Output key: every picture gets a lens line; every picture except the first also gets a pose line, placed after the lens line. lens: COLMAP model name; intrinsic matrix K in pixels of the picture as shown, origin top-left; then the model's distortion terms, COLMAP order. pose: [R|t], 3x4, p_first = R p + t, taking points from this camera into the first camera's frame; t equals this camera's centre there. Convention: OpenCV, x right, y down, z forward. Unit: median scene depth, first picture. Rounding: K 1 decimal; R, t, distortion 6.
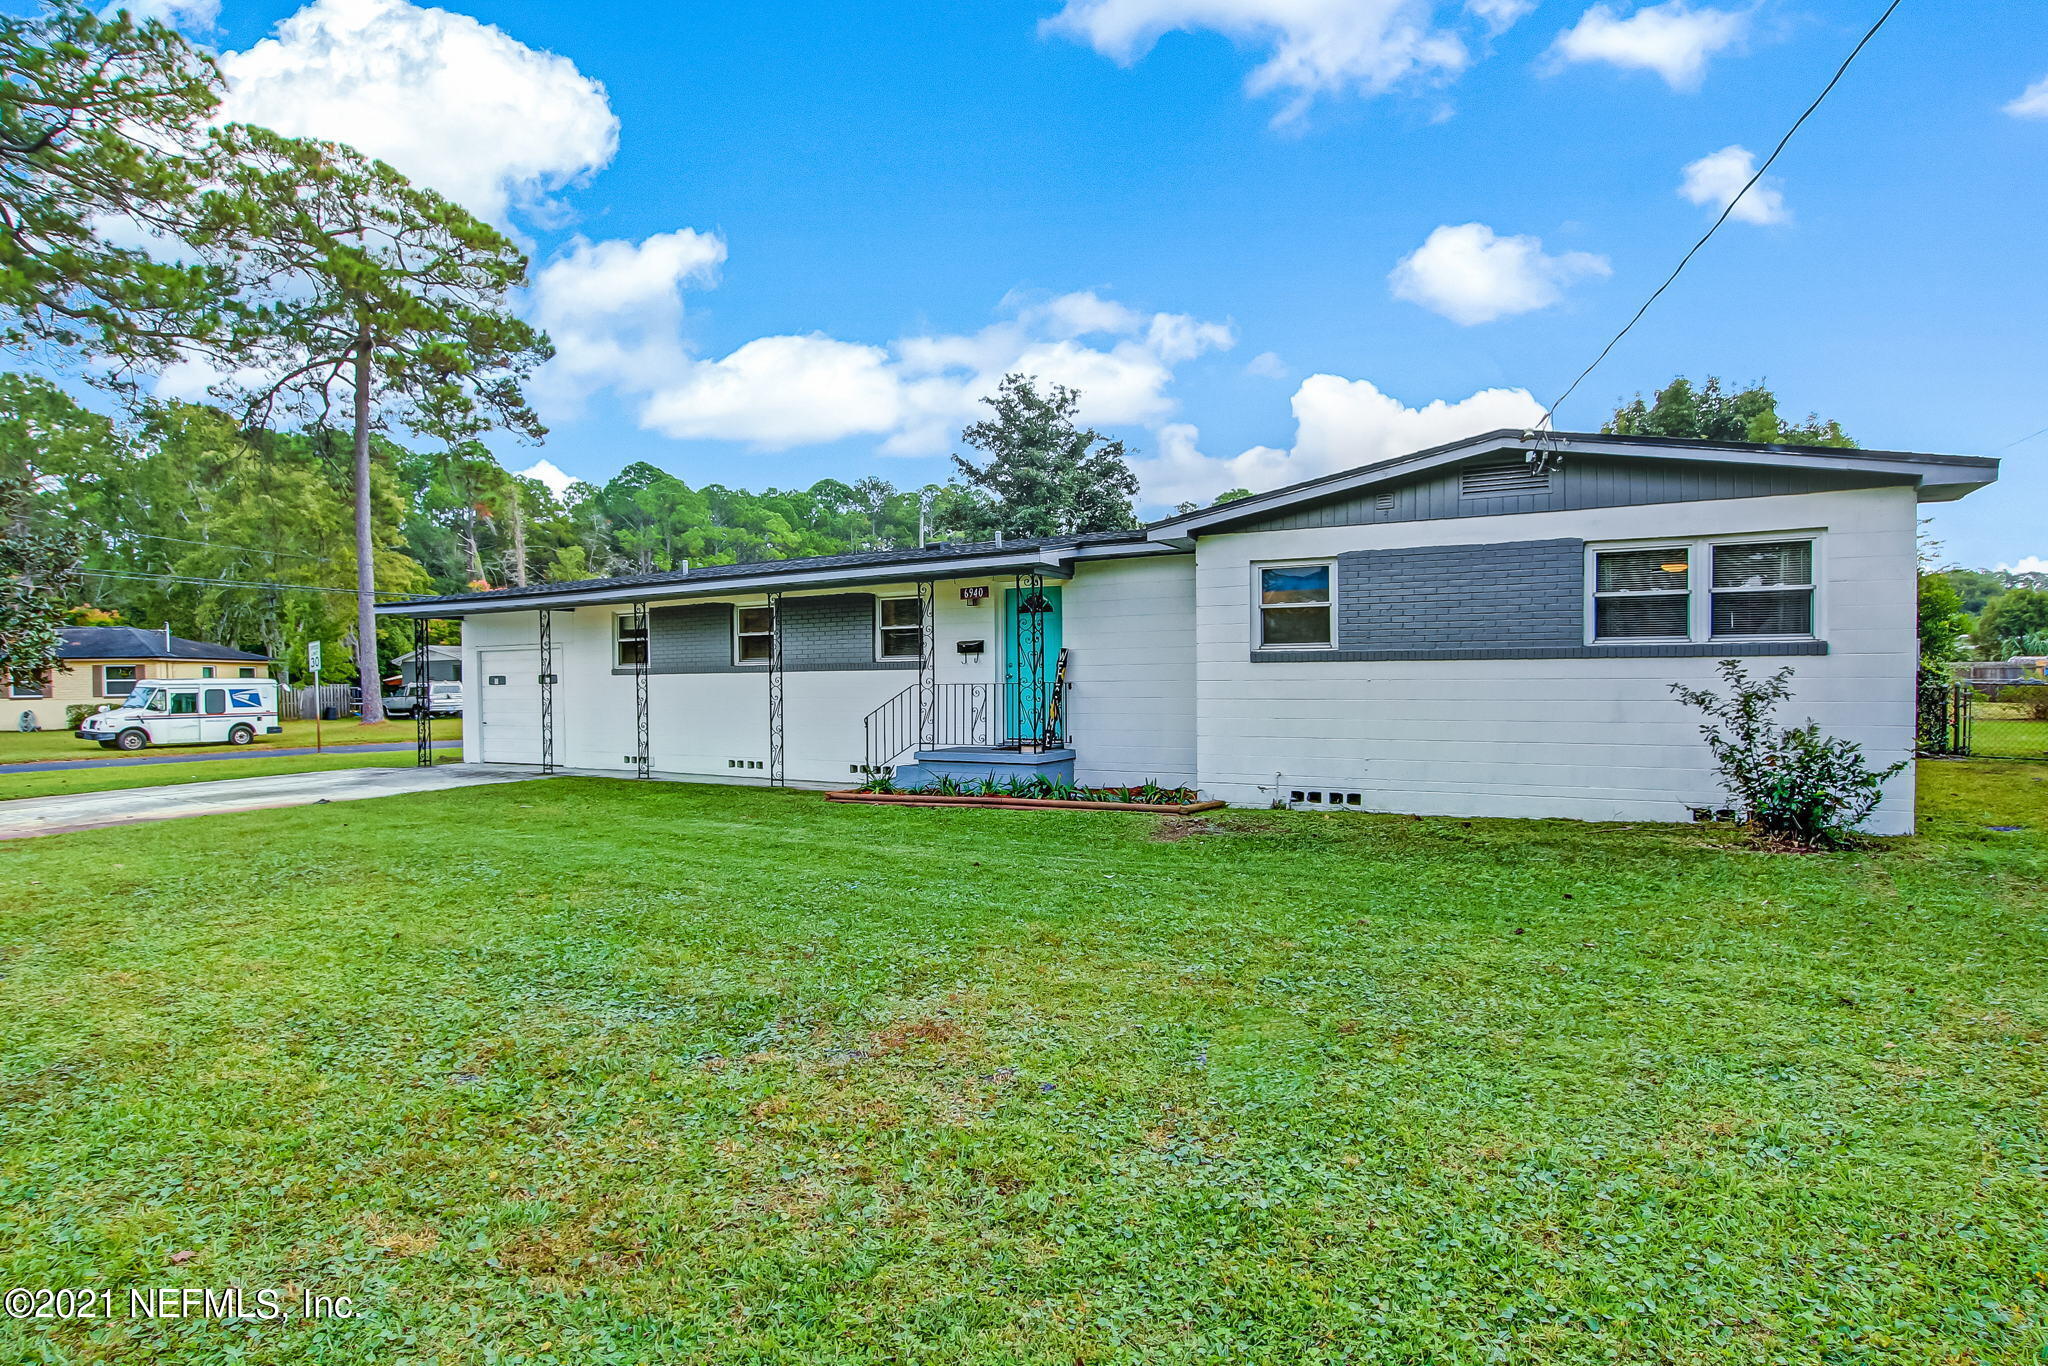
lens RADIAL K [[1051.8, 0, 976.1], [0, 1051.8, 692.7], [0, 0, 1]] dist [-0.030753, 0.000090]
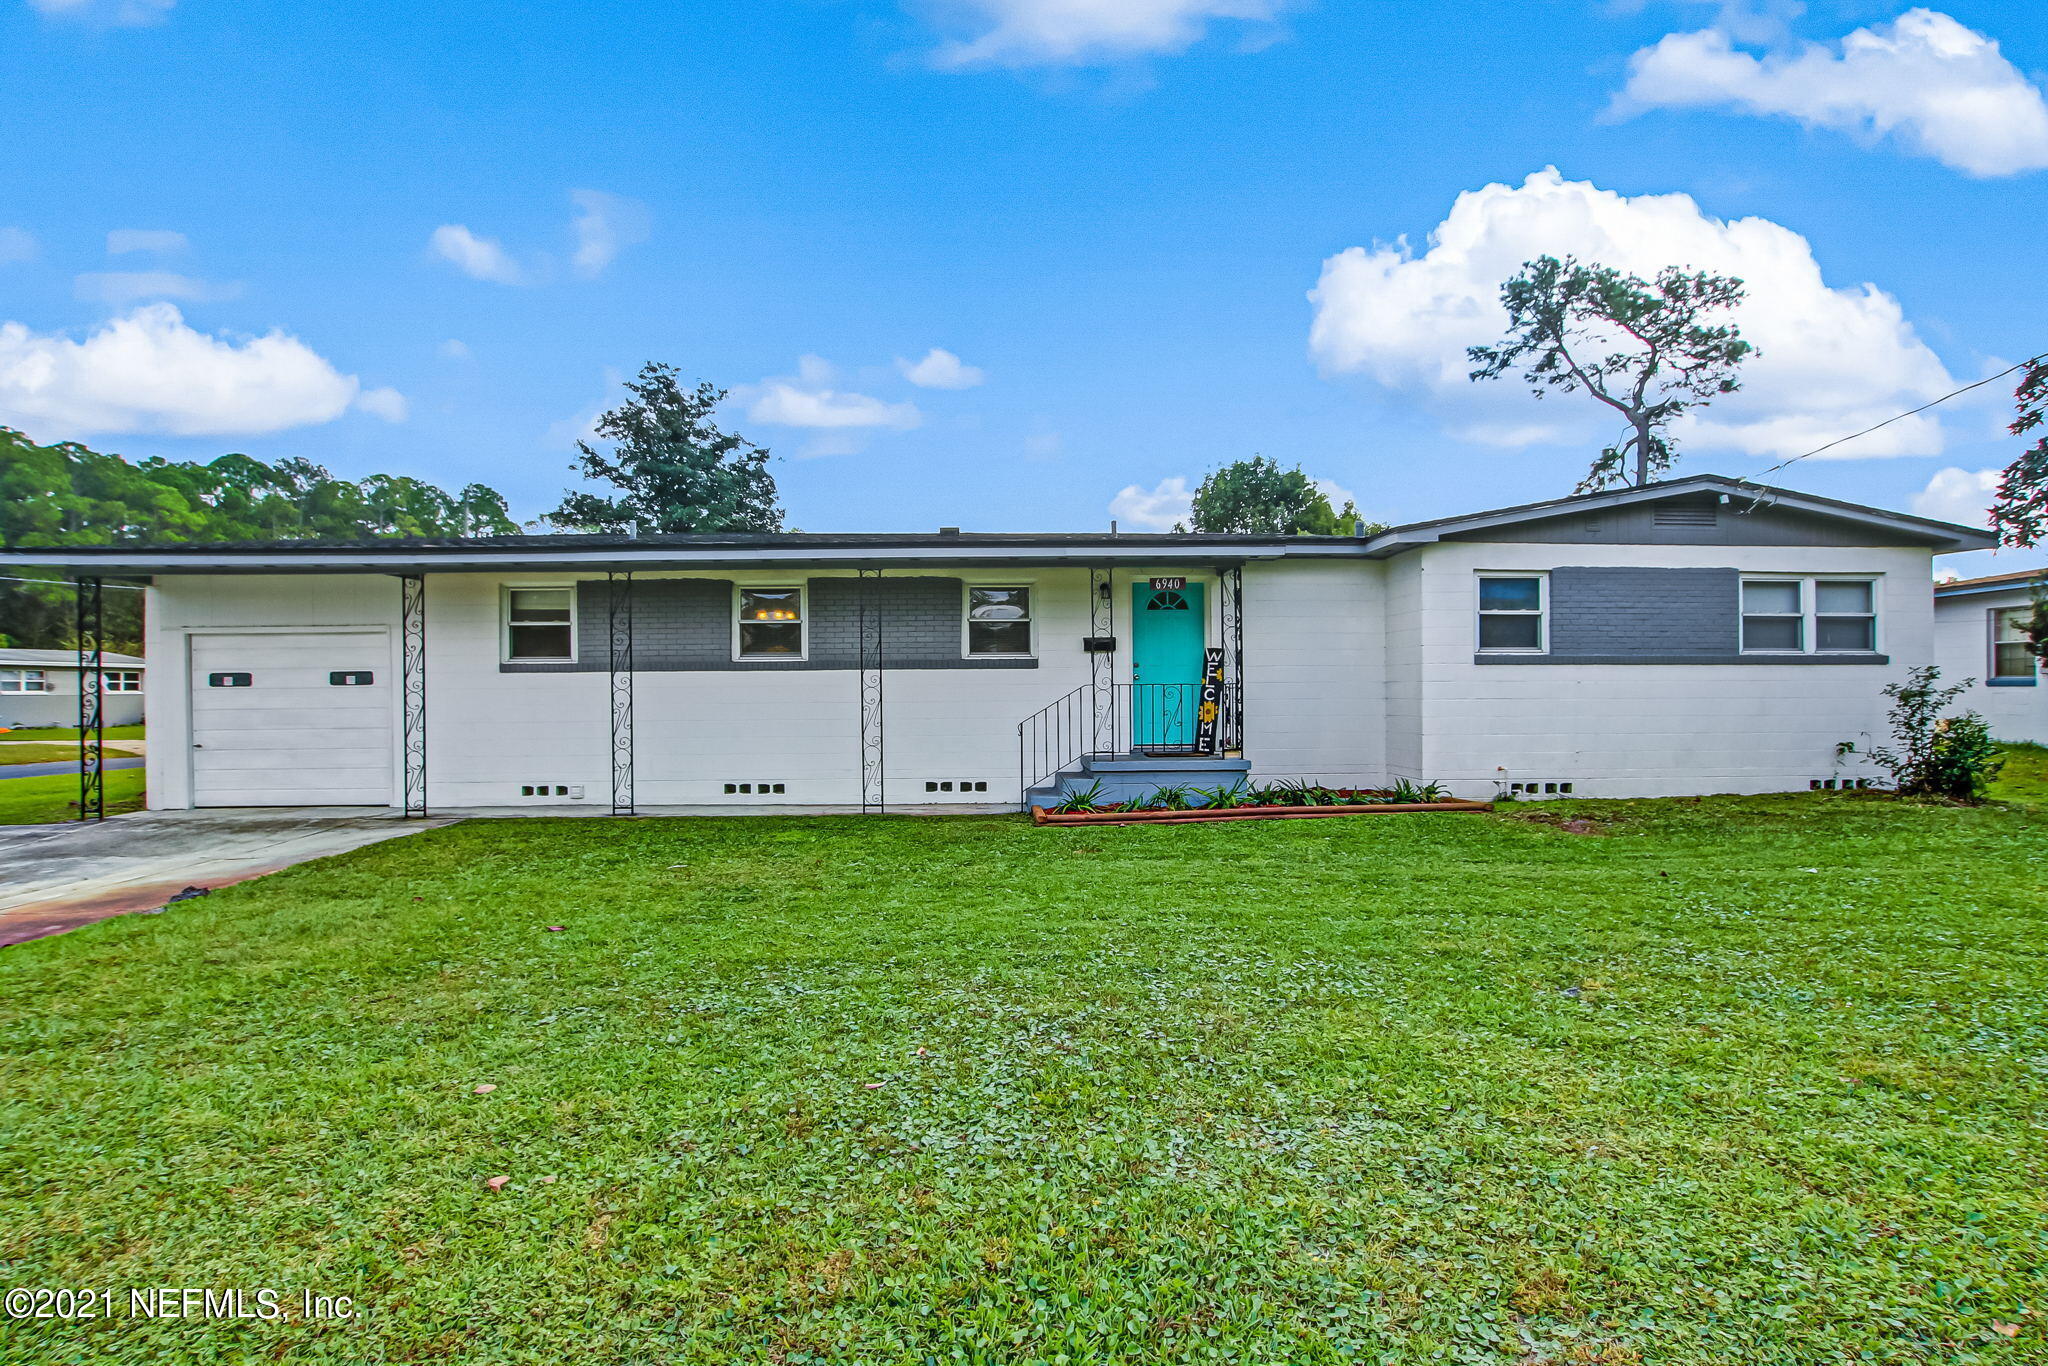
lens RADIAL K [[965.6, 0, 992.5], [0, 965.6, 693.5], [0, 0, 1]] dist [-0.031837, -0.000150]
pose [[0.842803, 0.001217, 0.538221, -0.525418], [0.004225, 0.999952, -0.008877, 0.005515], [-0.538206, 0.009756, 0.842757, 0.350918]]
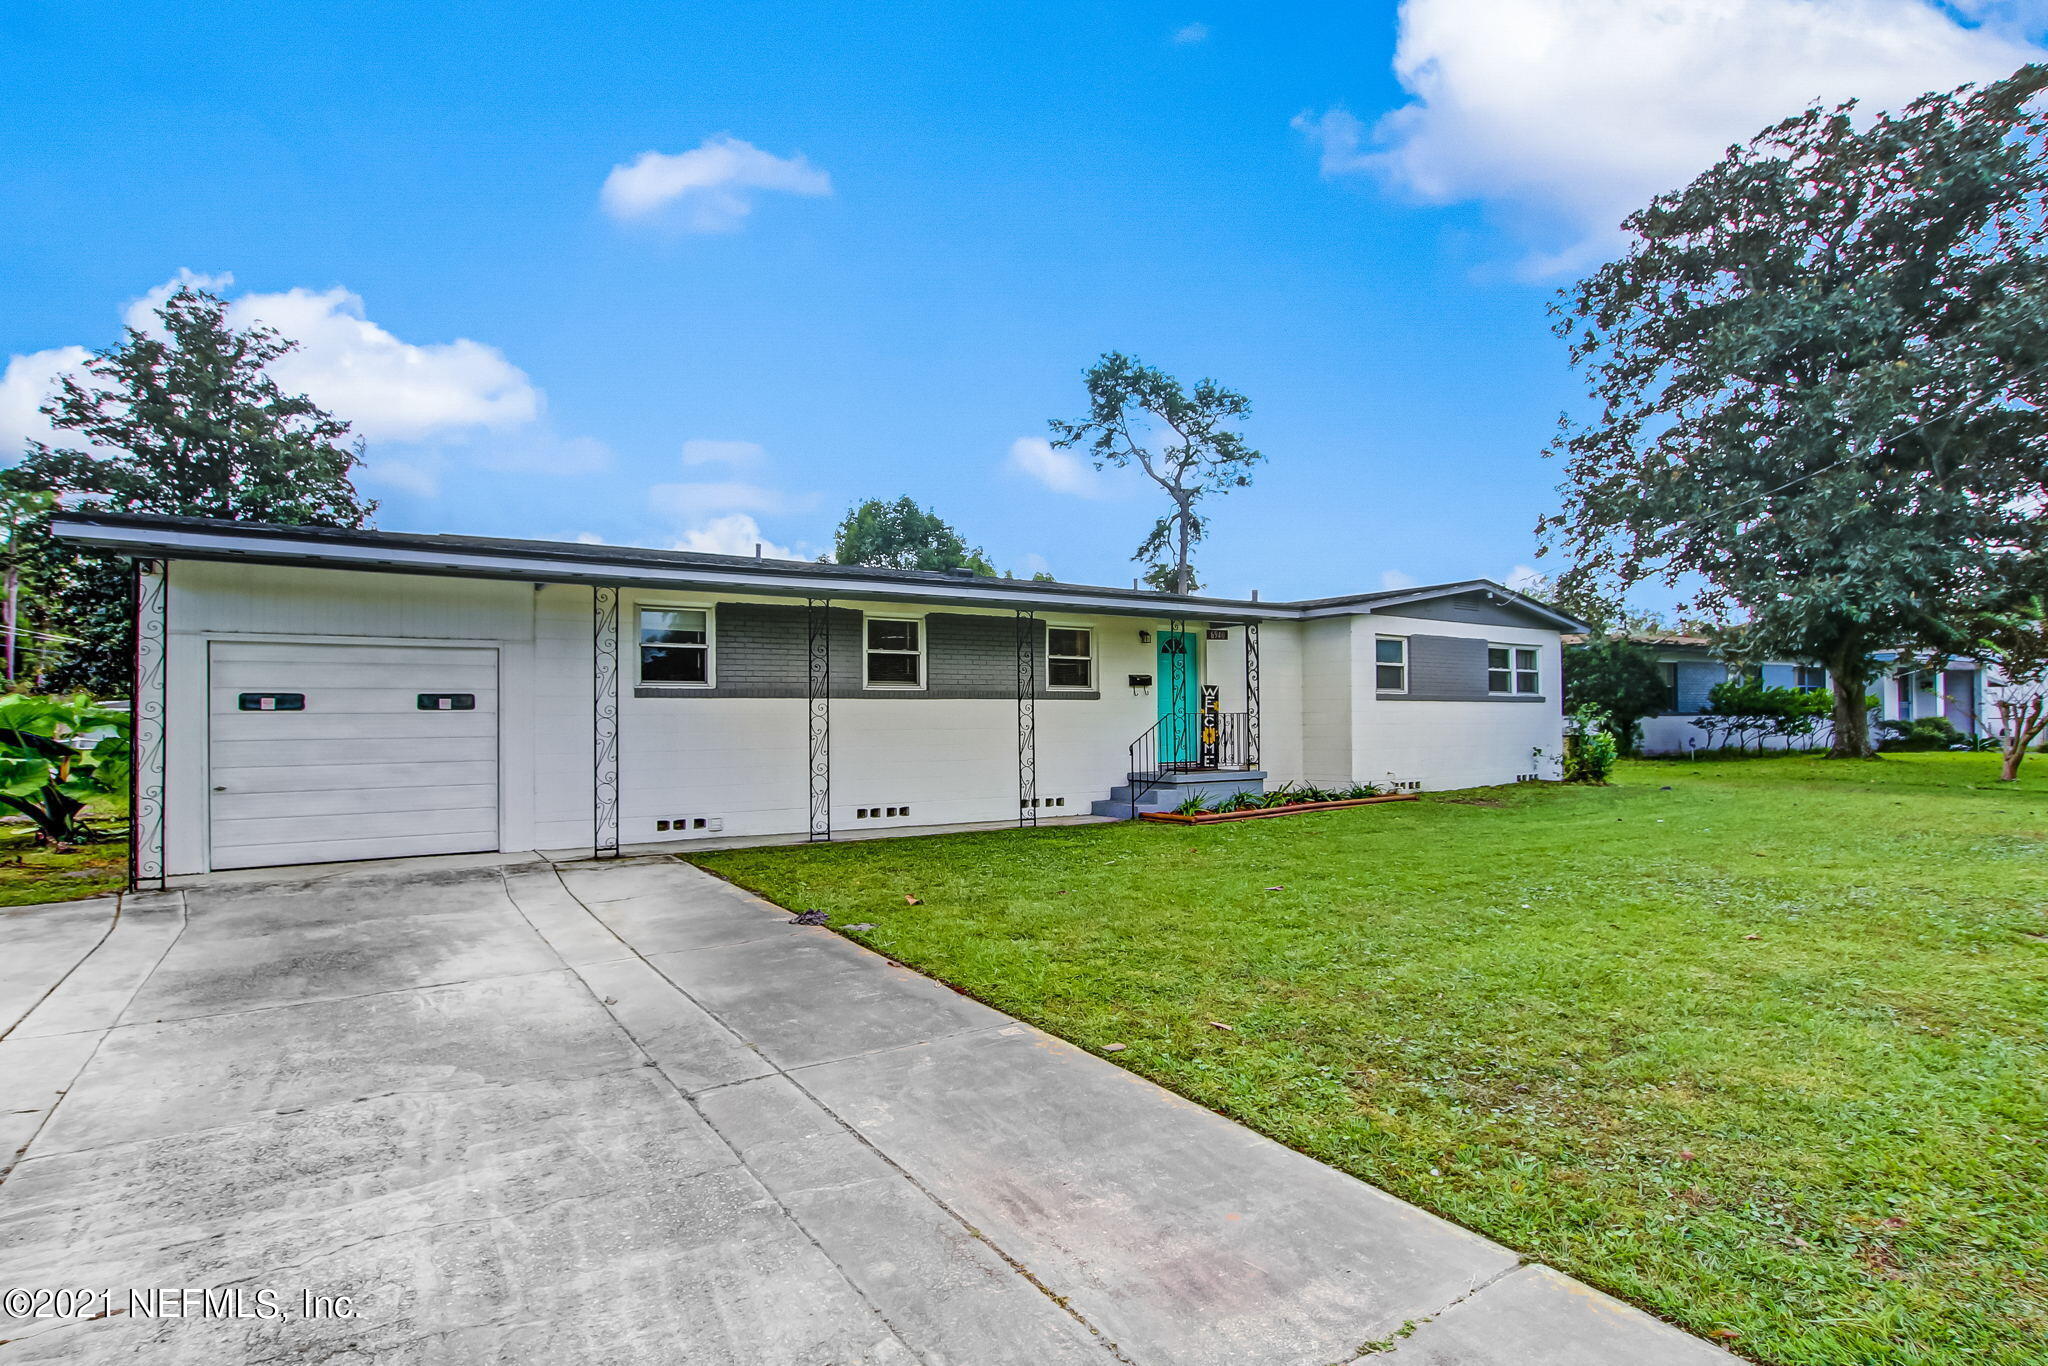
lens RADIAL K [[1051.8, 0, 976.1], [0, 1051.8, 692.7], [0, 0, 1]] dist [-0.030753, 0.000090]
pose [[0.444668, 0.029542, 0.895208, -1.056208], [0.010840, 0.999205, -0.038358, 0.009275], [-0.895630, 0.026761, 0.443994, 0.663677]]
